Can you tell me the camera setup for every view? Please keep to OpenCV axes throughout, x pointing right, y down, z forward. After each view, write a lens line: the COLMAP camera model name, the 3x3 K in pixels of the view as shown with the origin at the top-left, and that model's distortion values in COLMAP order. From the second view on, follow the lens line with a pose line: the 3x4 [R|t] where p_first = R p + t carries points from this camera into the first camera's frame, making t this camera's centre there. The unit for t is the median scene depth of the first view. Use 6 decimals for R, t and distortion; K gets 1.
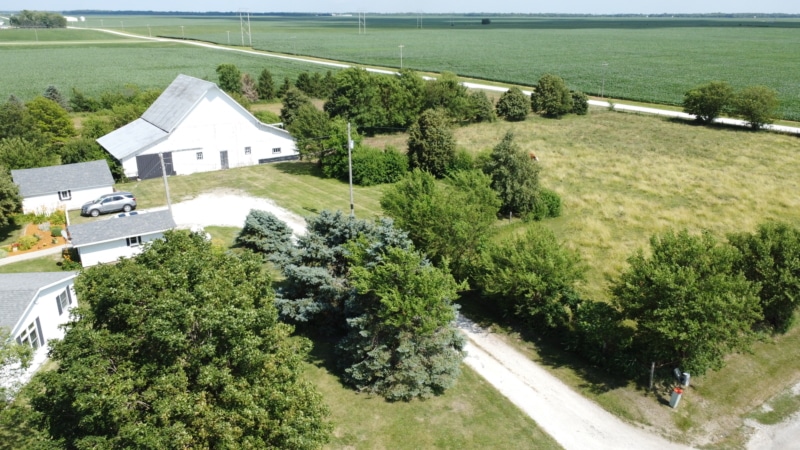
lens RADIAL K [[609.1, 0, 403.6], [0, 609.1, 216.6], [0, 0, 1]] dist [0.014814, -0.011558]
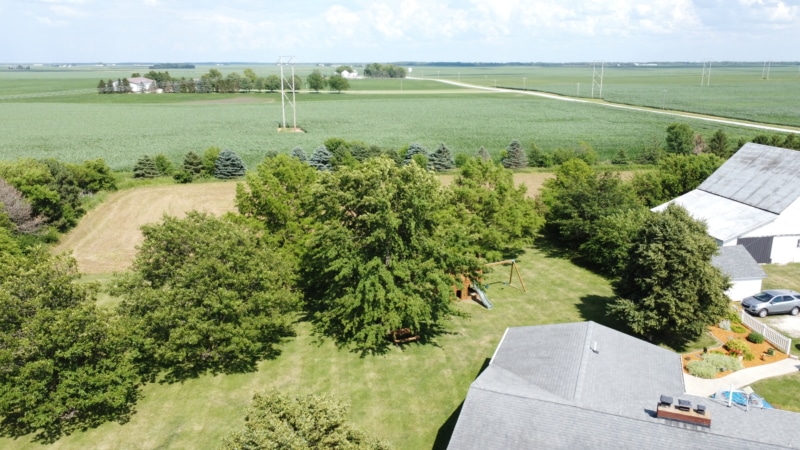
lens RADIAL K [[609.1, 0, 395.8], [0, 609.1, 218.1], [0, 0, 1]] dist [0.014814, -0.011558]
pose [[0.899489, 0.104970, -0.424148, -0.303841], [-0.135490, 0.989873, -0.042354, -0.015293], [0.415407, 0.095565, 0.904602, 0.013055]]
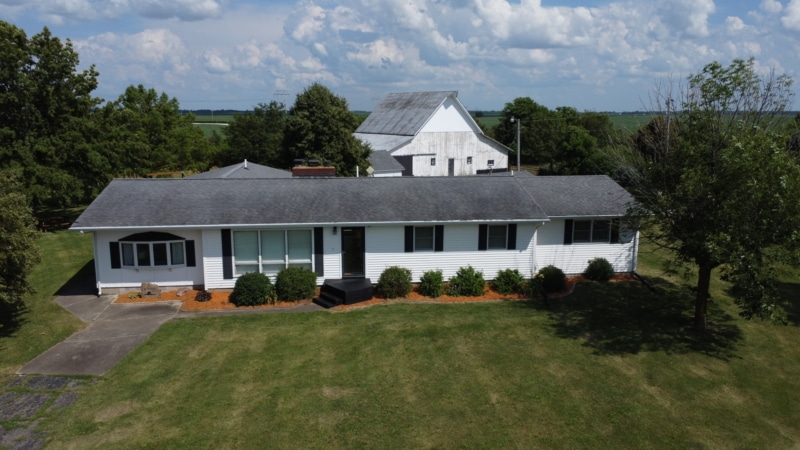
lens RADIAL K [[609.1, 0, 400.6], [0, 609.1, 221.6], [0, 0, 1]] dist [0.014814, -0.011558]
pose [[0.999327, -0.007934, 0.035808, -0.268455], [0.013139, 0.988968, -0.147546, 0.092163], [-0.034242, 0.147917, 0.988407, 0.014688]]
